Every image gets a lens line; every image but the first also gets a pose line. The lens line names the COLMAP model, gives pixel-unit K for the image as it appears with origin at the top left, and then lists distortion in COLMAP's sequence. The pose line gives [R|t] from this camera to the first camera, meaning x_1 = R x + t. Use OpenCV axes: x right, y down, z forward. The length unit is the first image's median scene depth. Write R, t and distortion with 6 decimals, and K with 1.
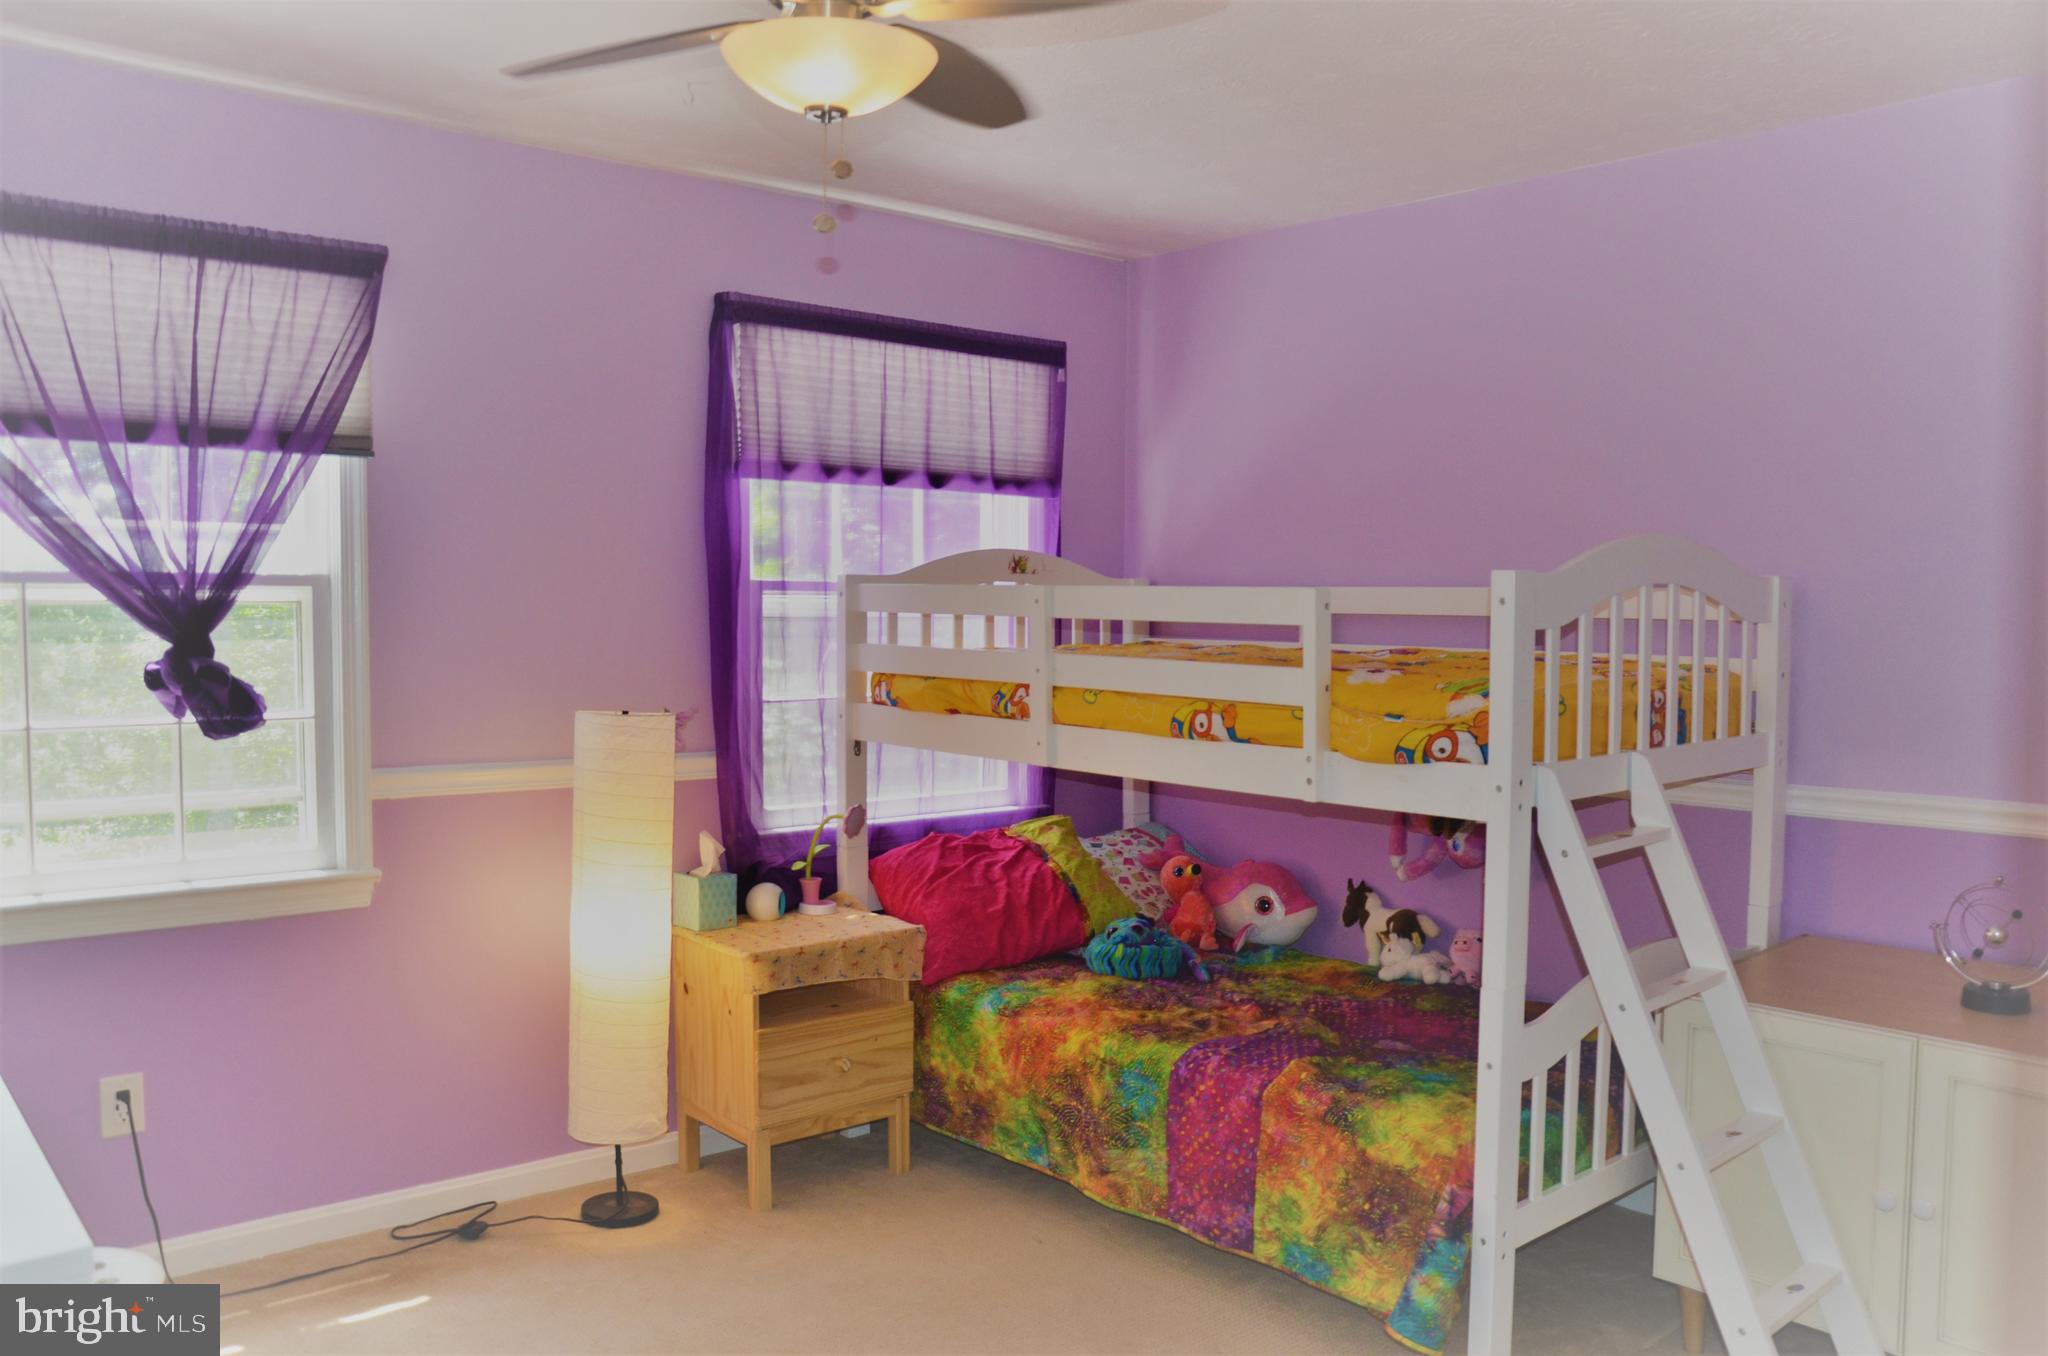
lens RADIAL K [[1605.5, 0, 1055.9], [0, 1605.5, 701.6], [0, 0, 1]] dist [-0.162274, 0.137593]
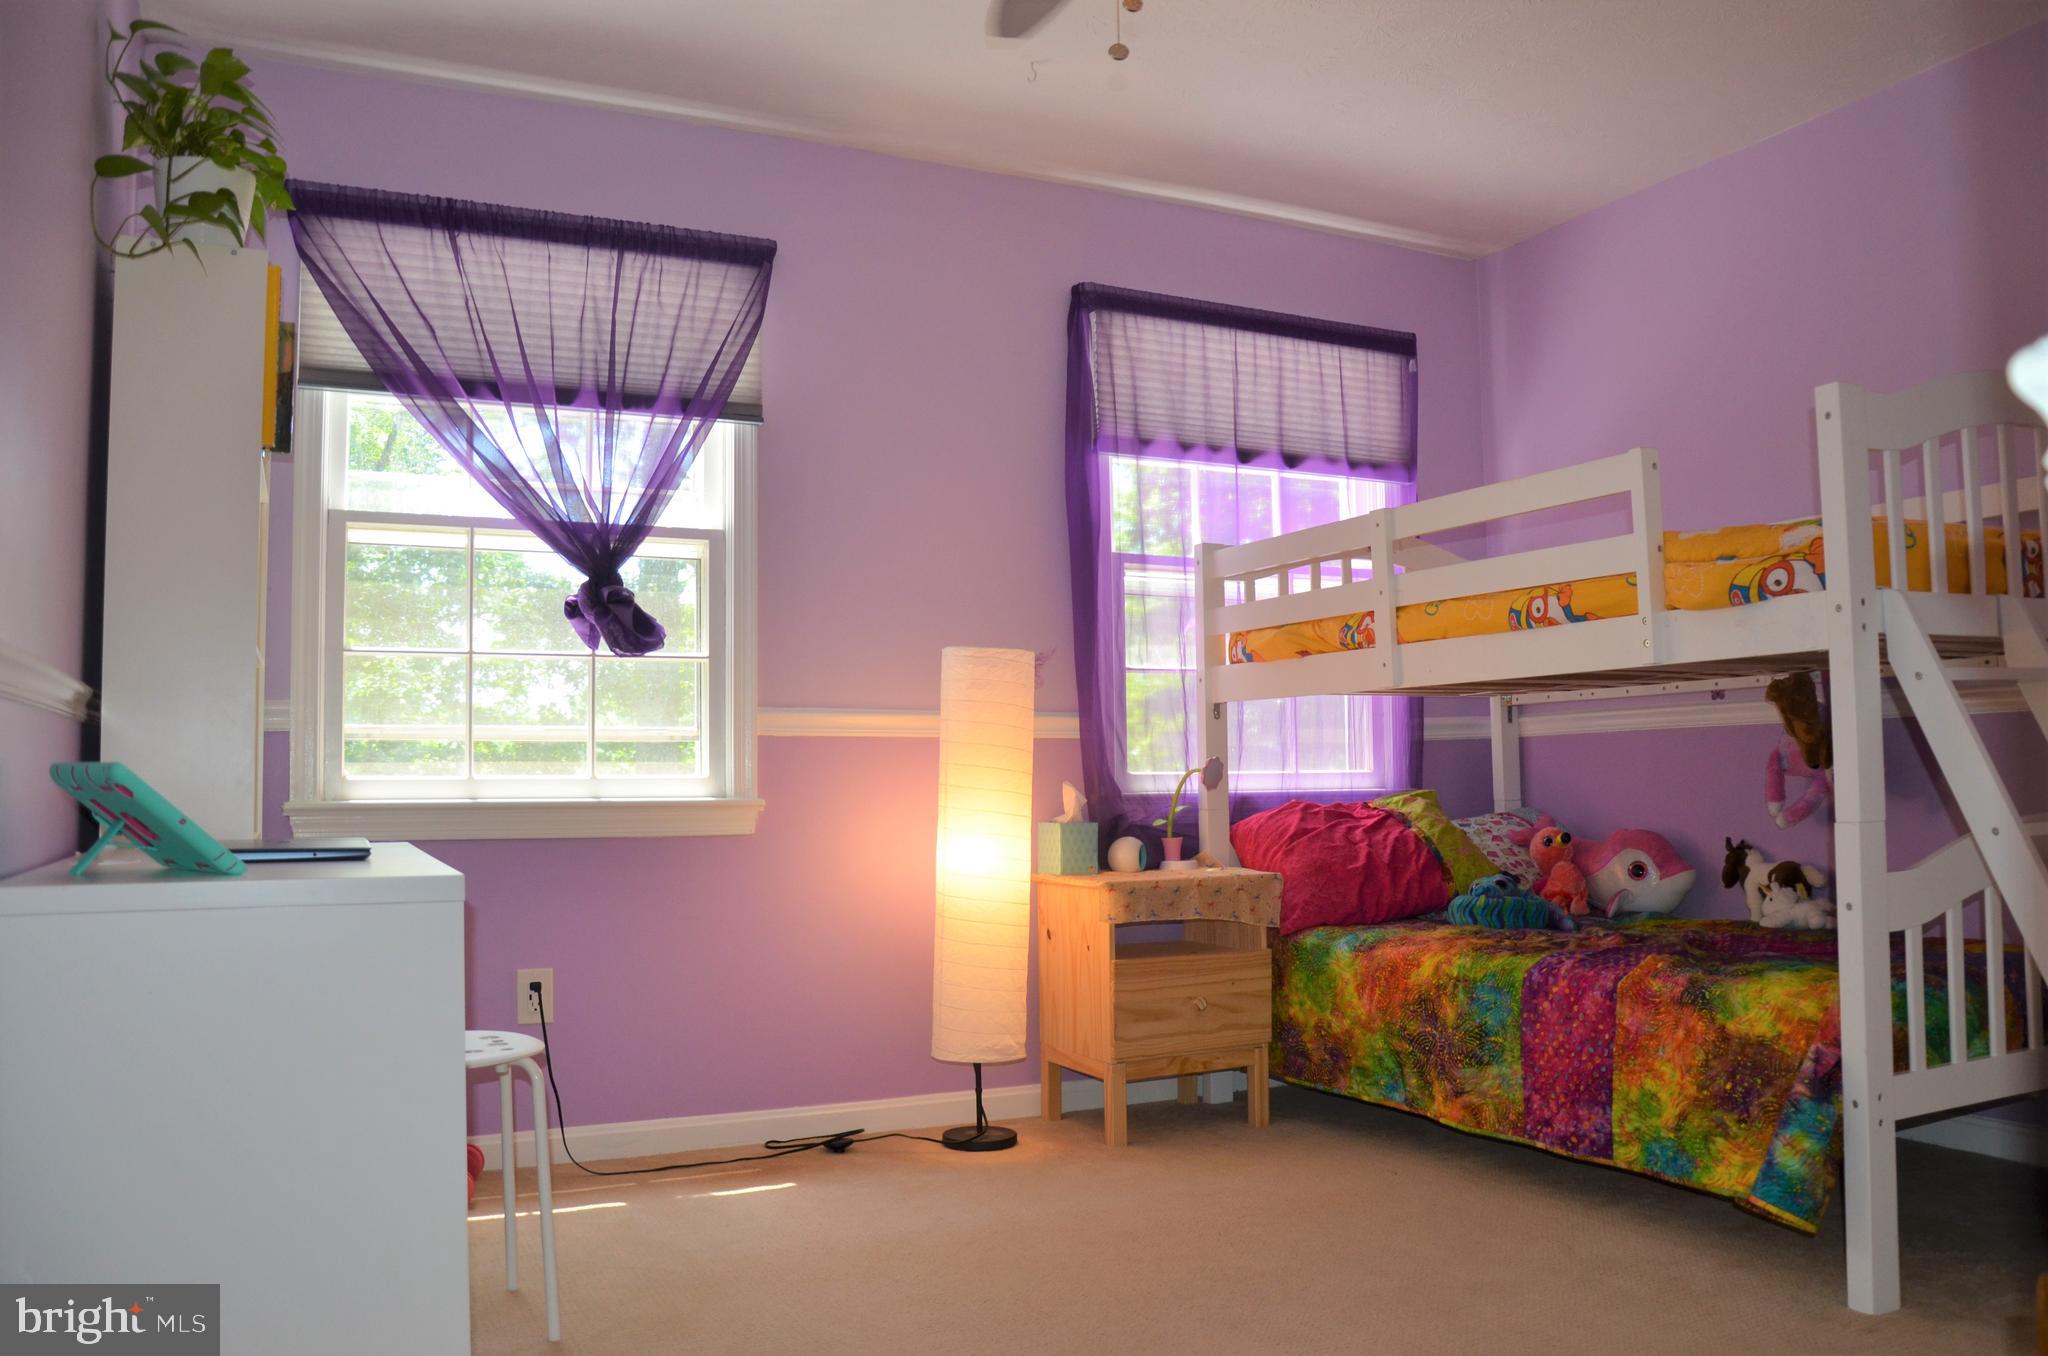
lens RADIAL K [[1605.5, 0, 1055.9], [0, 1605.5, 701.6], [0, 0, 1]] dist [-0.162274, 0.137593]
pose [[0.966466, -0.033523, -0.254597, 0.042496], [0.005290, 0.993831, -0.110775, 0.153023], [0.256740, 0.105713, 0.960682, -0.013001]]
